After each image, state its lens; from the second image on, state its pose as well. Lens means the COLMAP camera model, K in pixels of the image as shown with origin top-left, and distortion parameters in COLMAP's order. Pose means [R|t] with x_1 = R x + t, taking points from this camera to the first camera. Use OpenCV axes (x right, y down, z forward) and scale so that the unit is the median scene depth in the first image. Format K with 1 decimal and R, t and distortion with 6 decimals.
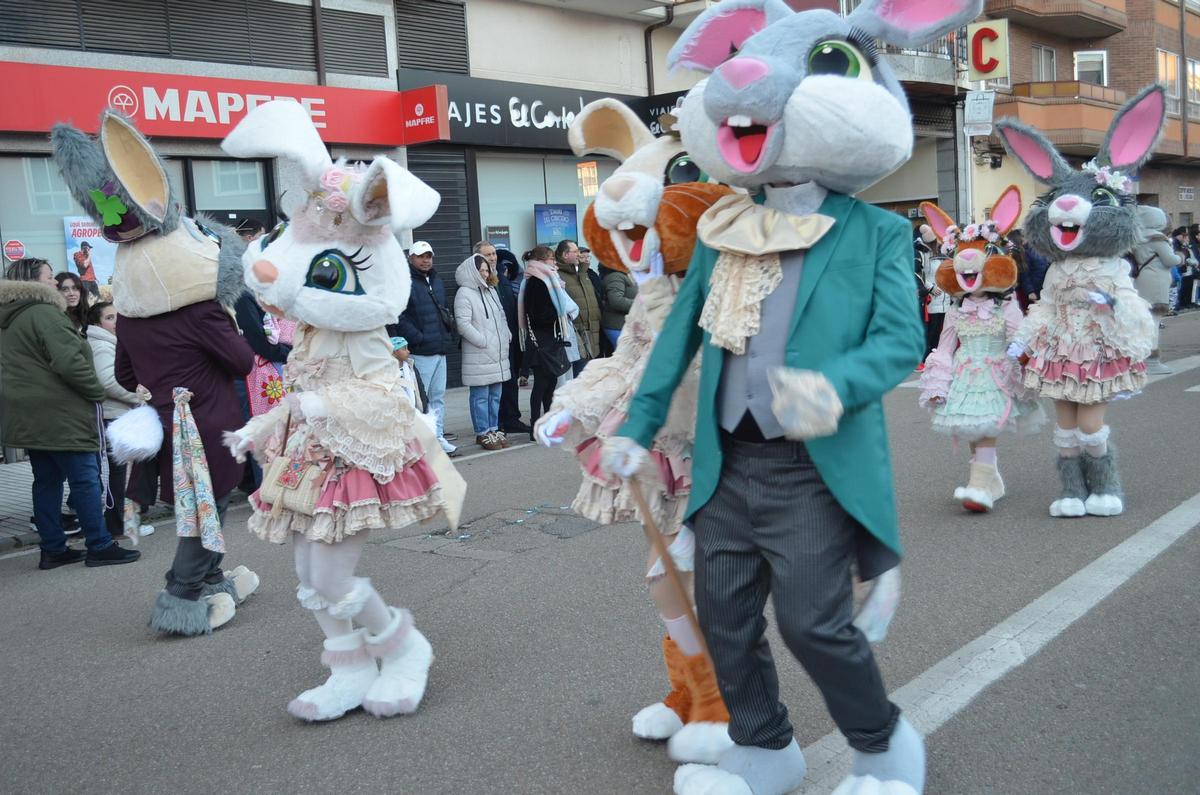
lens RADIAL K [[1226.0, 0, 600.0], [0, 1226.0, 397.5], [0, 0, 1]] dist [-0.064450, 0.020392]
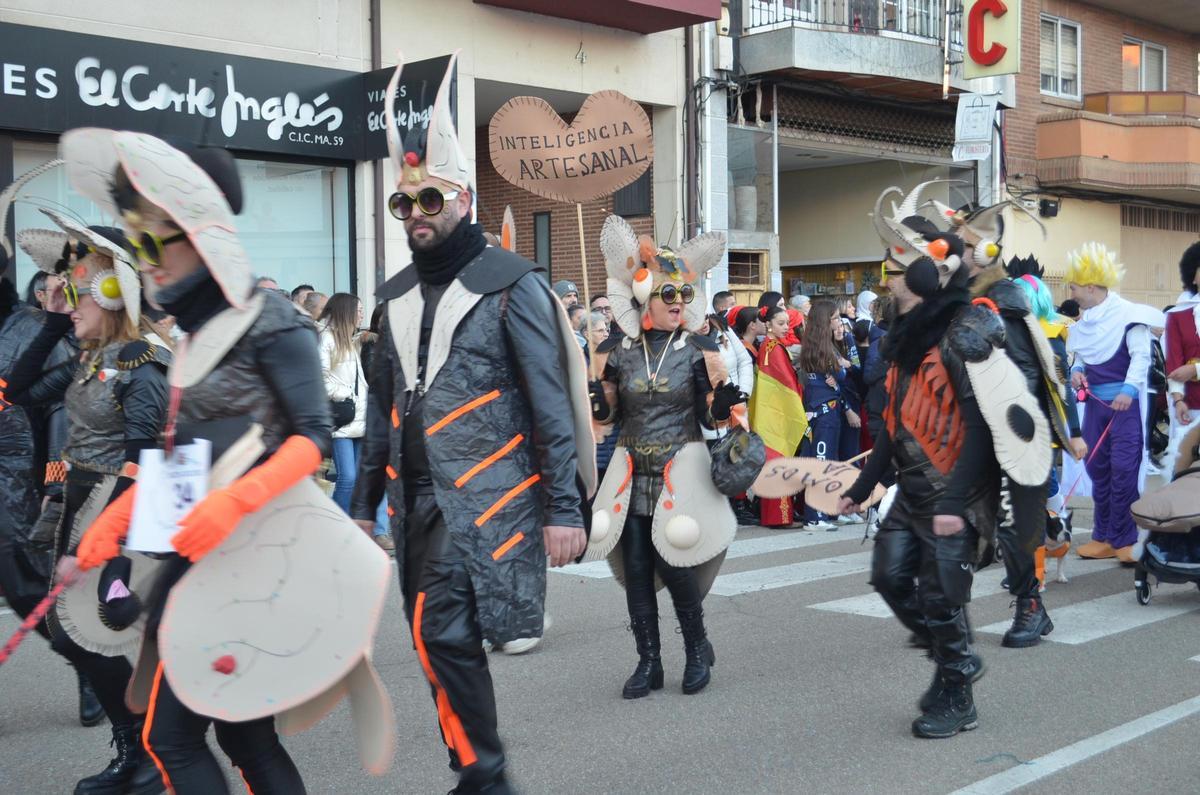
lens RADIAL K [[1556.0, 0, 598.9], [0, 1556.0, 414.2], [0, 0, 1]] dist [-0.044650, 0.033766]
pose [[0.995383, 0.053689, -0.079556, 0.255951], [-0.057987, 0.996923, -0.052746, -0.035450], [0.076480, 0.057116, 0.995434, 0.231234]]
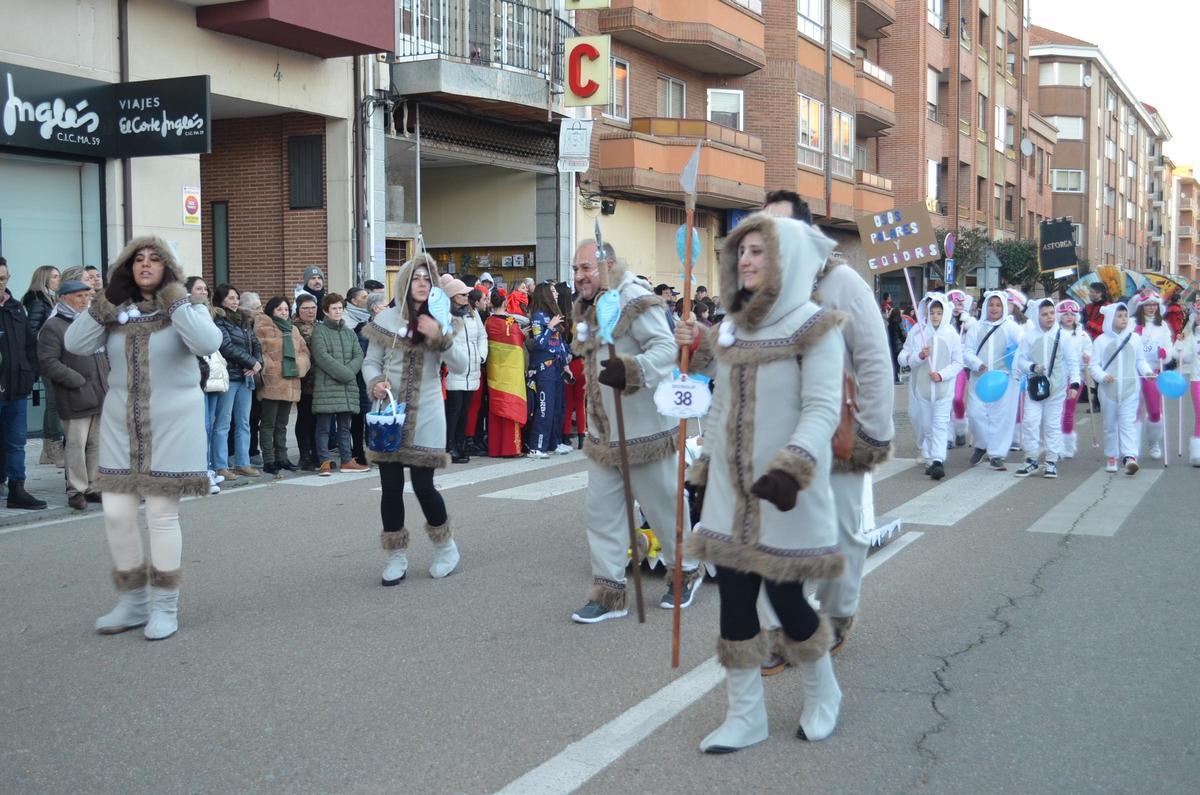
lens RADIAL K [[1392.4, 0, 600.0], [0, 1392.4, 397.5], [0, 0, 1]] dist [-0.052382, 0.016662]
pose [[0.964282, 0.040121, 0.261822, 0.120681], [-0.027893, 0.998347, -0.050255, -0.021261], [-0.263405, 0.041157, 0.963807, 0.123095]]
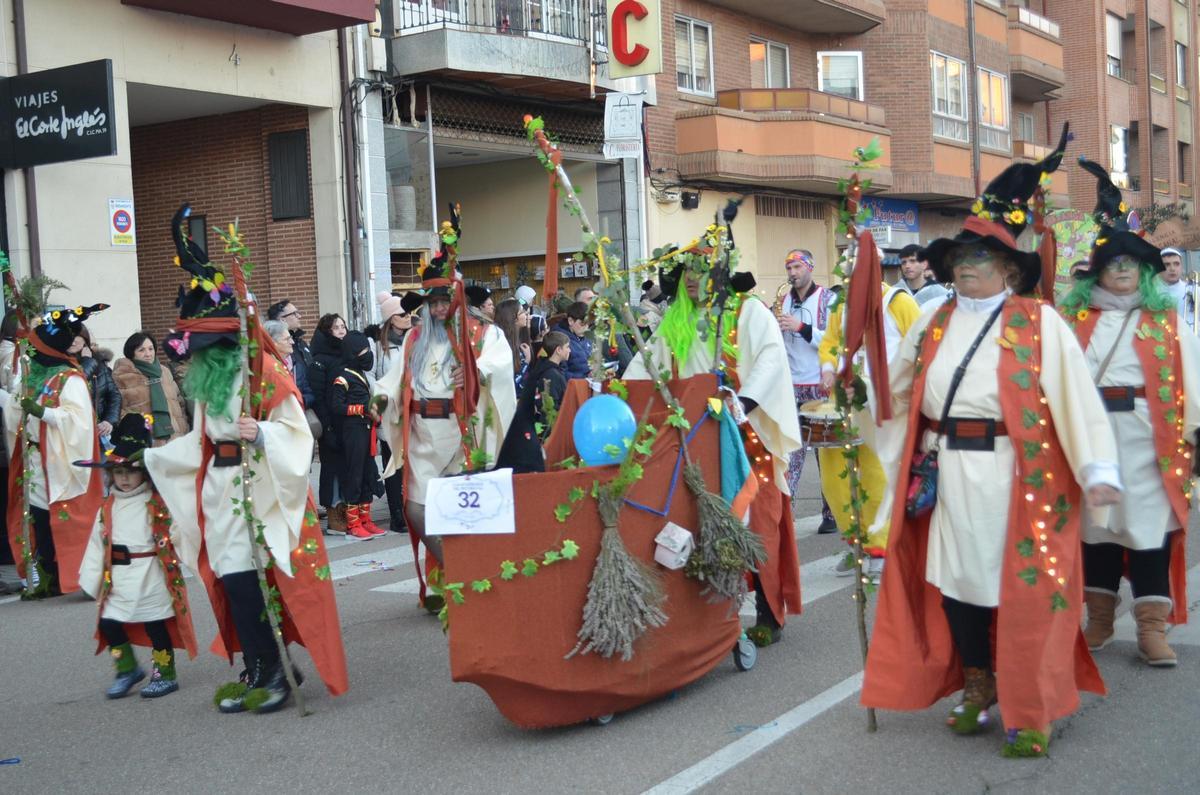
lens RADIAL K [[1556.0, 0, 598.9], [0, 1556.0, 414.2], [0, 0, 1]] dist [-0.044650, 0.033766]
pose [[0.988861, 0.005274, 0.148748, 0.236044], [0.002772, 0.998546, -0.053830, -0.037733], [-0.148816, 0.053642, 0.987409, 0.217290]]
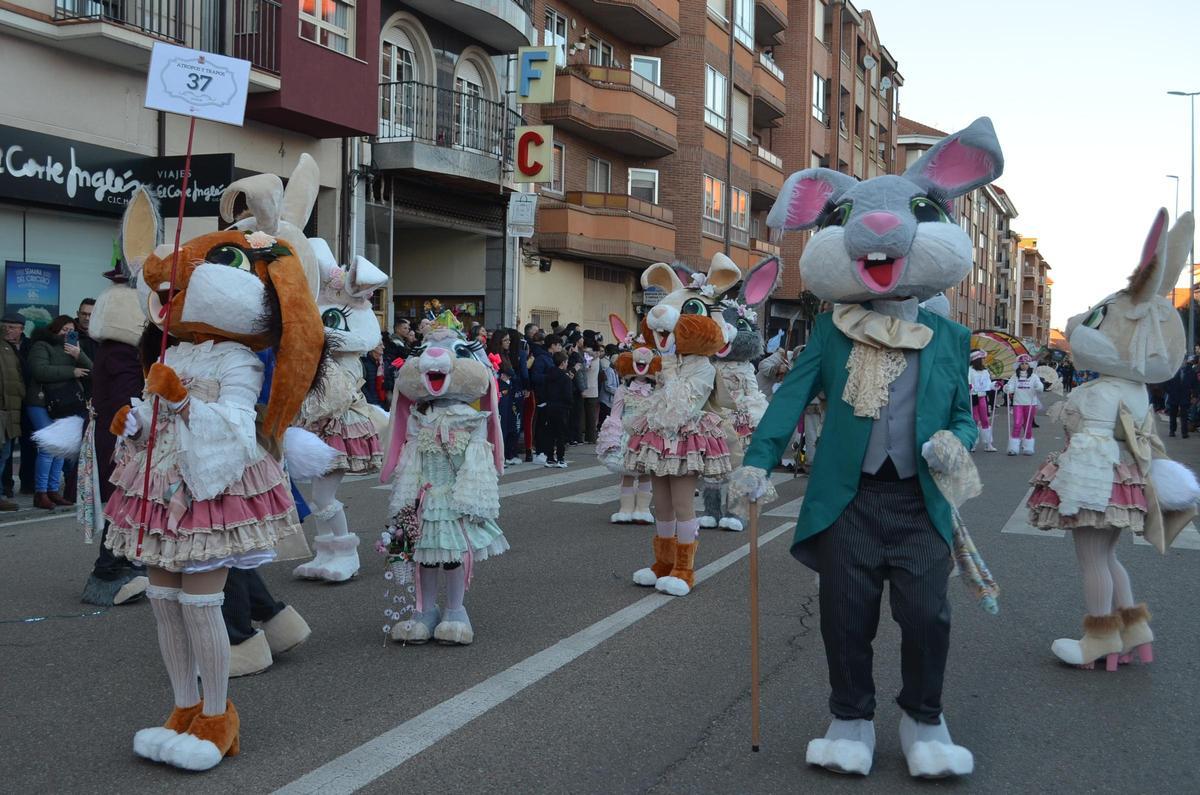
lens RADIAL K [[1232.4, 0, 600.0], [0, 1232.4, 397.5], [0, 0, 1]] dist [-0.063332, 0.011923]
pose [[0.944624, 0.066810, 0.321283, 0.078293], [-0.043906, 0.995985, -0.078019, -0.010006], [-0.325205, 0.059593, 0.943764, 0.039036]]
